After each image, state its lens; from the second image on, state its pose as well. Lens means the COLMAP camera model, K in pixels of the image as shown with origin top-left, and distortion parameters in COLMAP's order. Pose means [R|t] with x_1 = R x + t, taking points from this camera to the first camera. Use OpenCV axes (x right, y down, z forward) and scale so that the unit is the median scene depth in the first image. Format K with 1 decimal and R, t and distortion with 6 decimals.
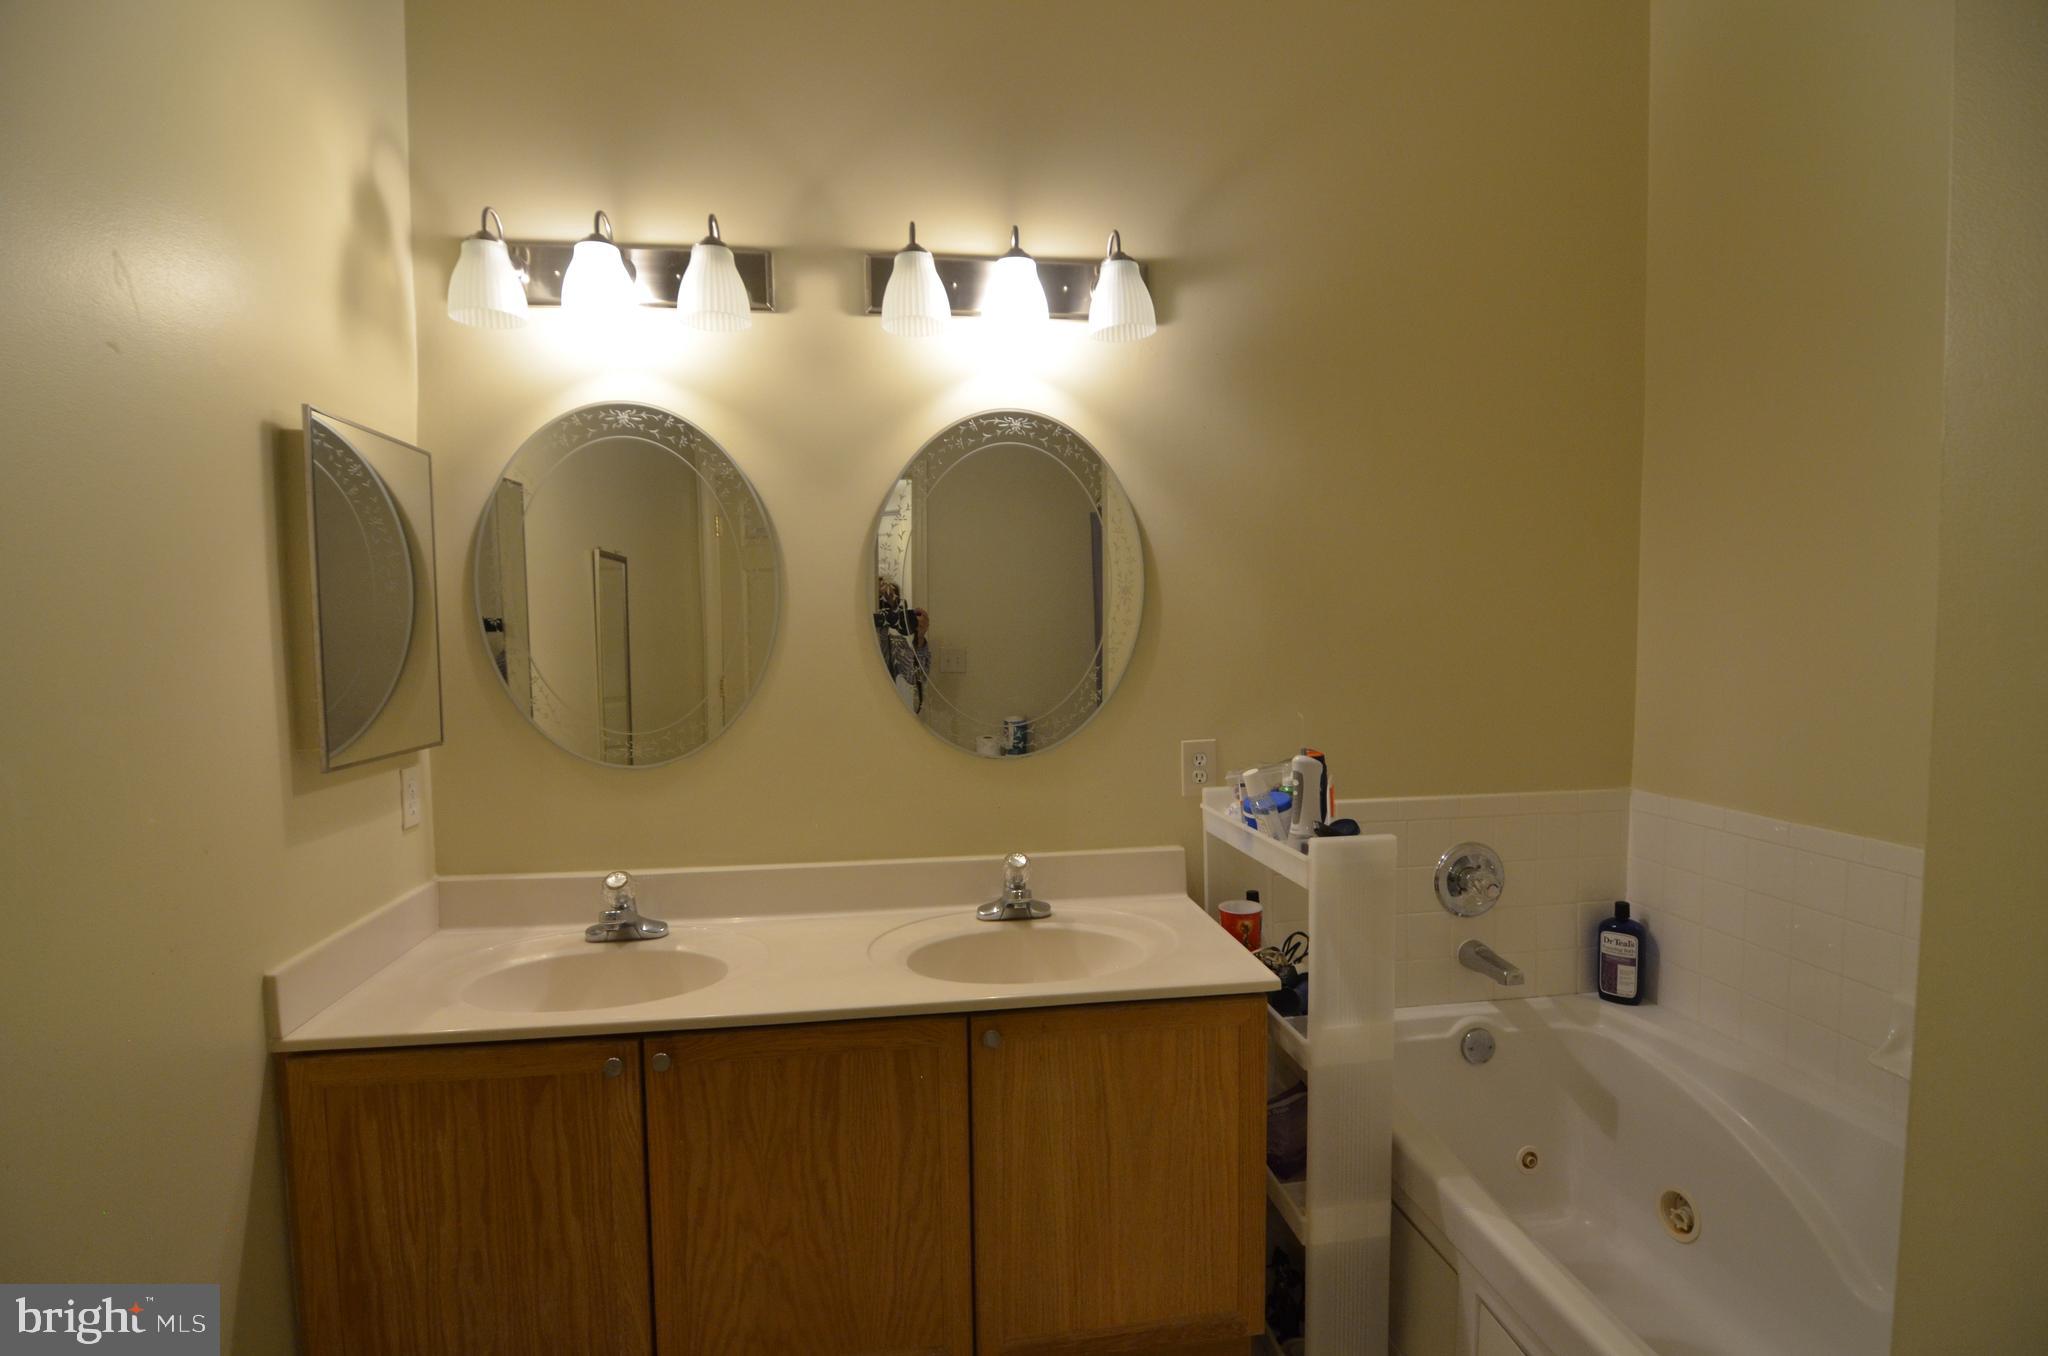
lens RADIAL K [[977.6, 0, 1042.9], [0, 977.6, 690.7], [0, 0, 1]] dist [-0.012654, -0.008557]
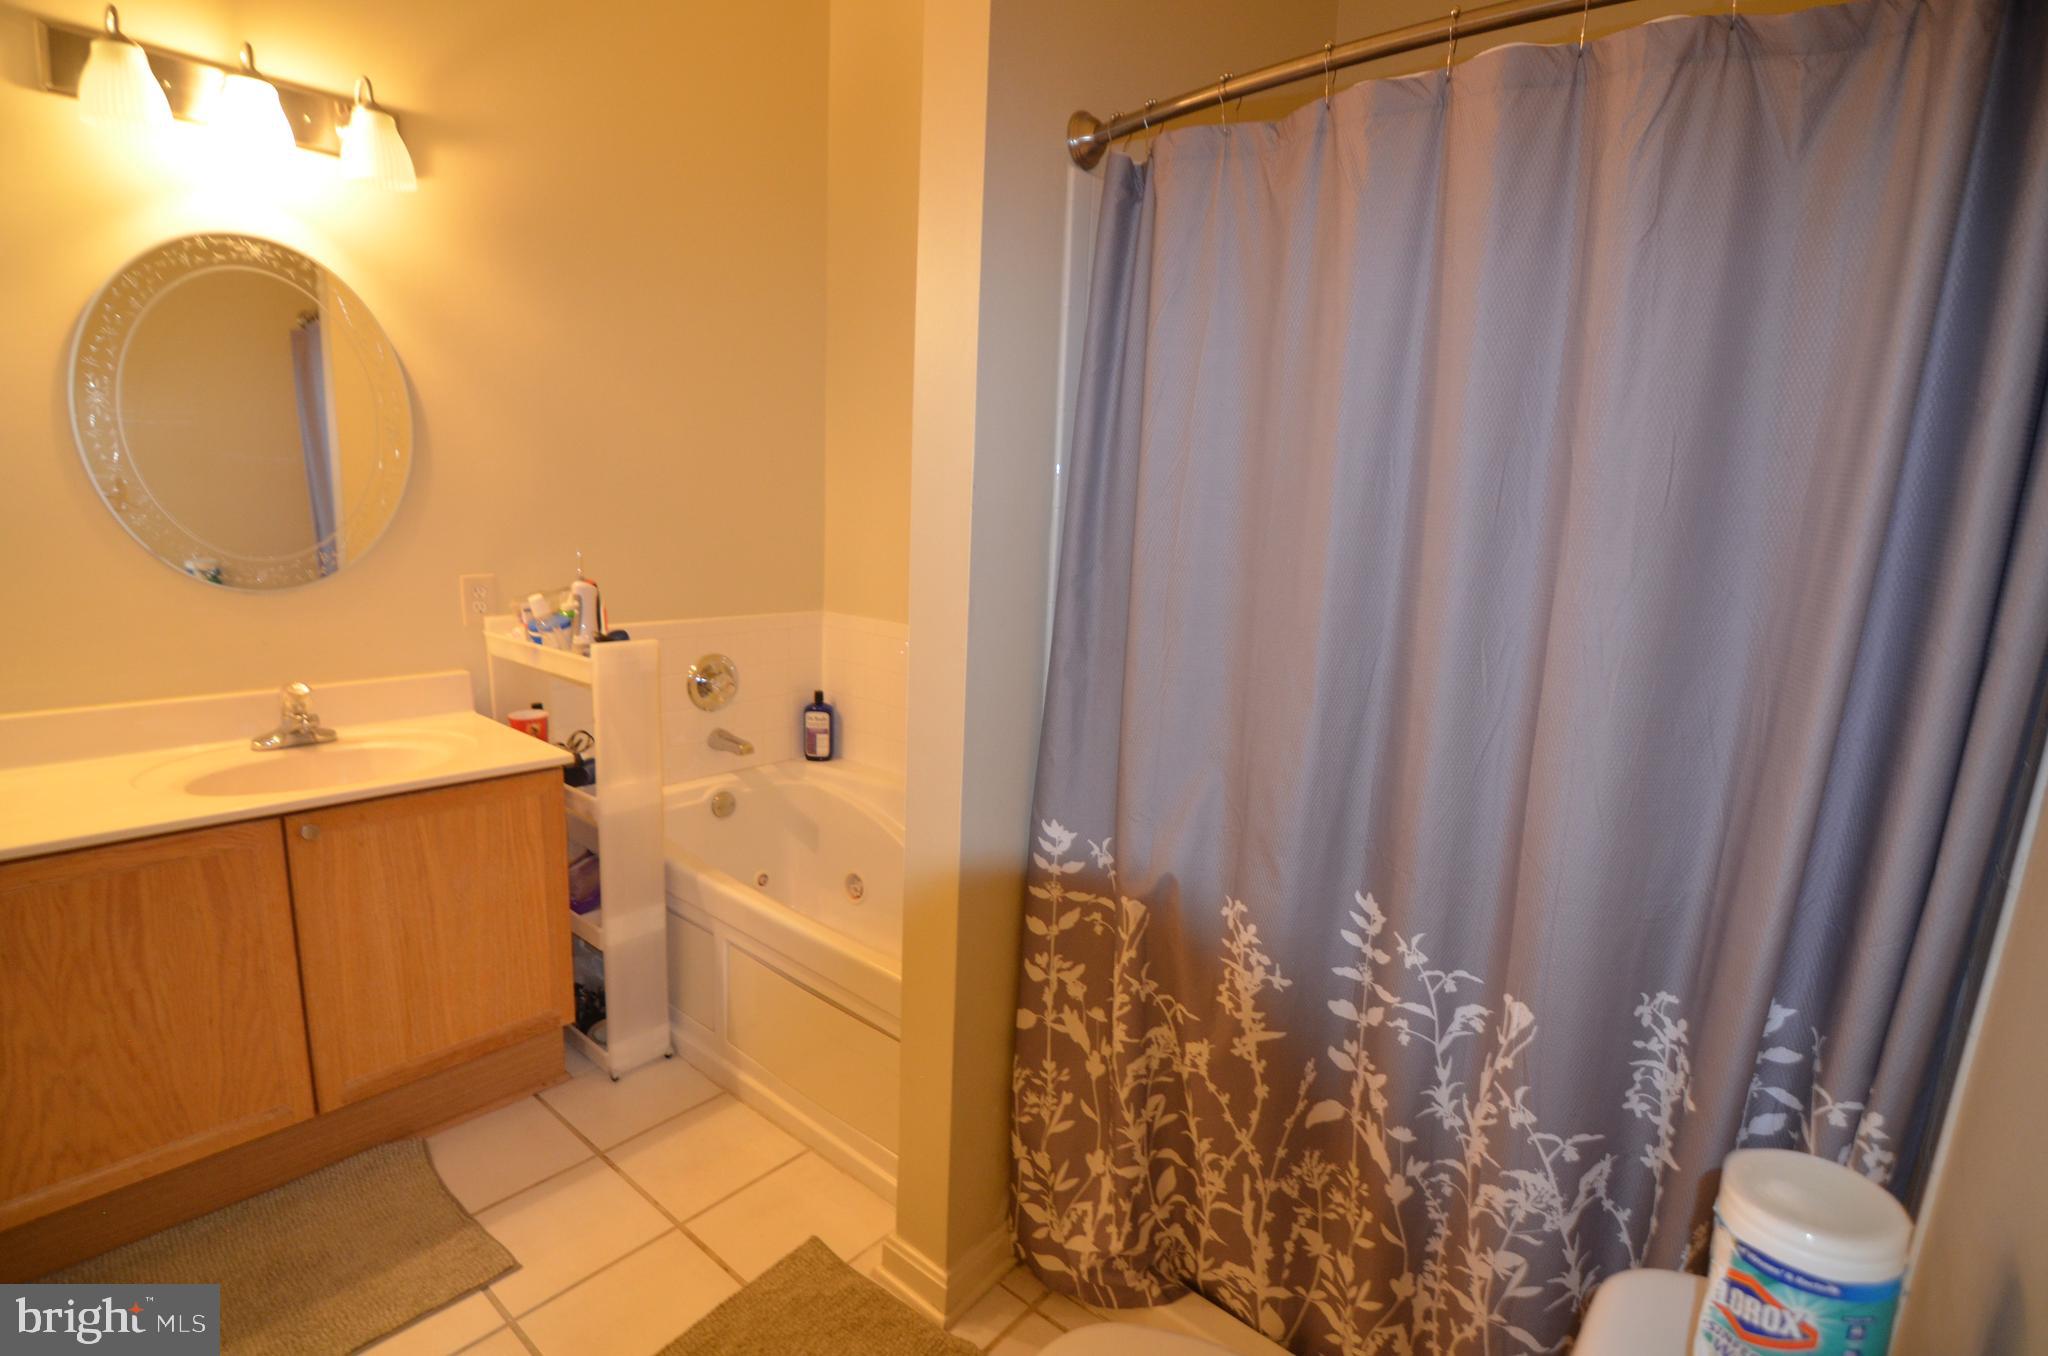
lens RADIAL K [[977.6, 0, 1035.3], [0, 977.6, 704.3], [0, 0, 1]] dist [-0.012654, -0.008557]
pose [[0.749085, -0.085362, 0.656951, -0.117554], [-0.016786, 0.988900, 0.147634, 0.023397], [-0.662261, -0.121618, 0.739337, -0.296480]]
